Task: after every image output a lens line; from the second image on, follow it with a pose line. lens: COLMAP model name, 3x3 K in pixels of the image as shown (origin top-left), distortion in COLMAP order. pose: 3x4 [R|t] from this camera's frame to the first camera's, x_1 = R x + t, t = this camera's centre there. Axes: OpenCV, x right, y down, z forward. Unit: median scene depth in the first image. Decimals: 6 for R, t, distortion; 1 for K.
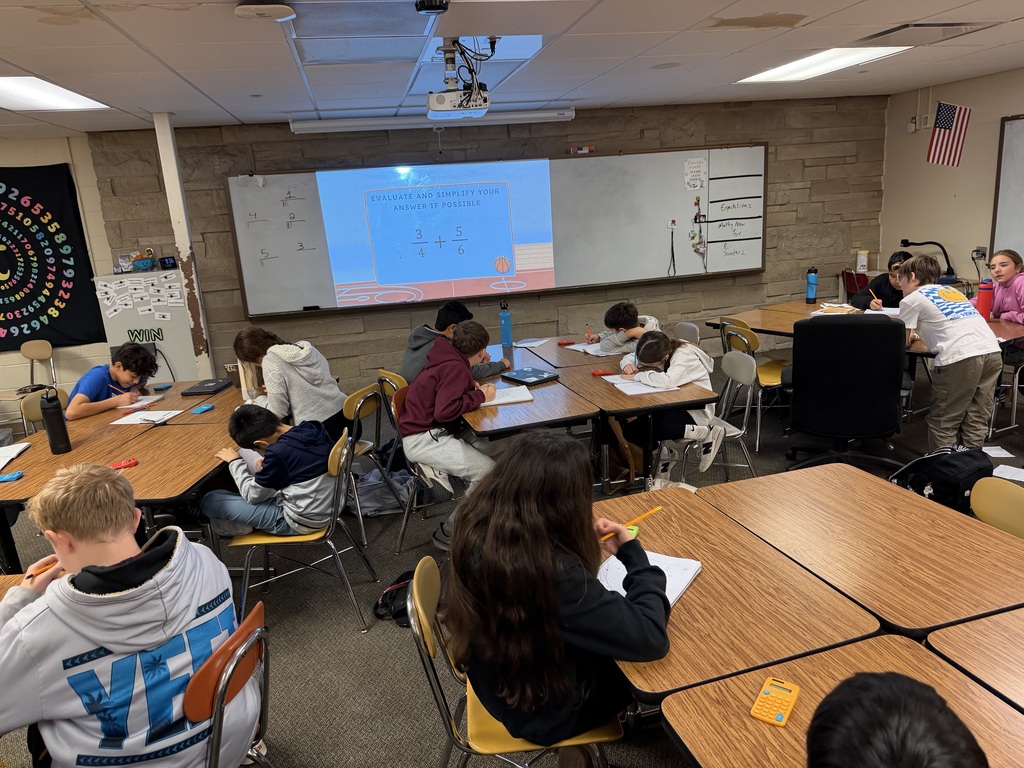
lens RADIAL K [[712.8, 0, 510.6], [0, 712.8, 383.5], [0, 0, 1]] dist [0.044728, -0.000203]
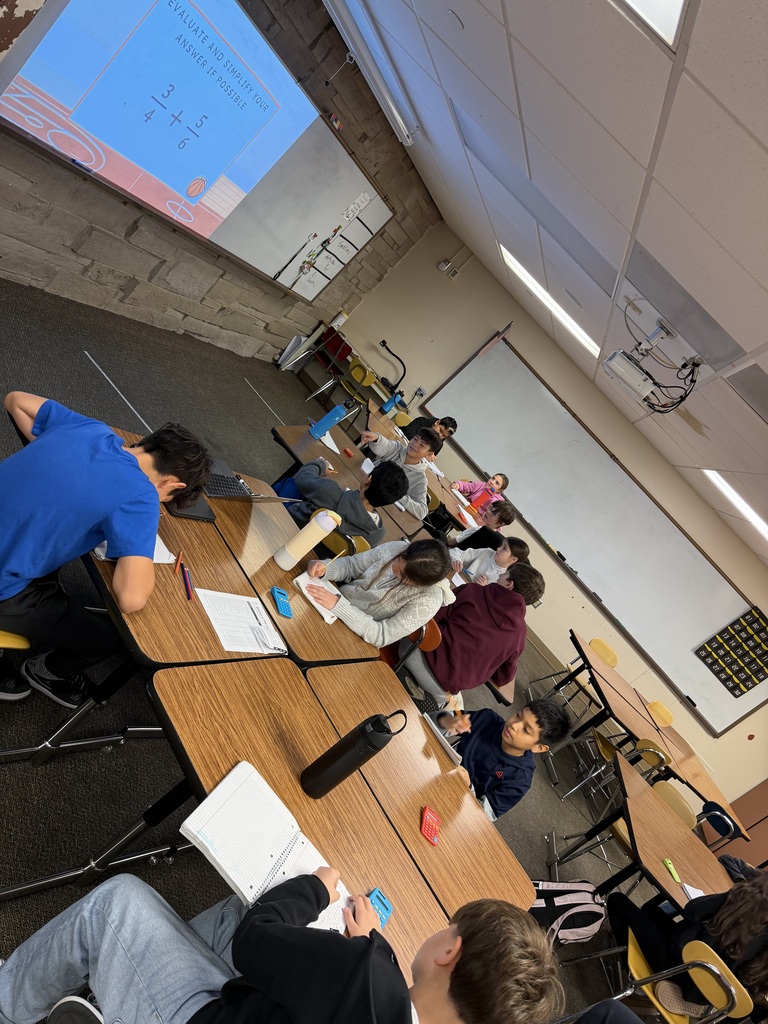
lens RADIAL K [[712.8, 0, 386.1], [0, 712.8, 512.9], [0, 0, 1]] dist [0.044728, -0.000203]
pose [[0.373469, 0.174842, 0.911016, -0.529647], [-0.580058, 0.810411, 0.082260, -0.071811], [-0.723915, -0.559164, 0.404082, 0.389954]]
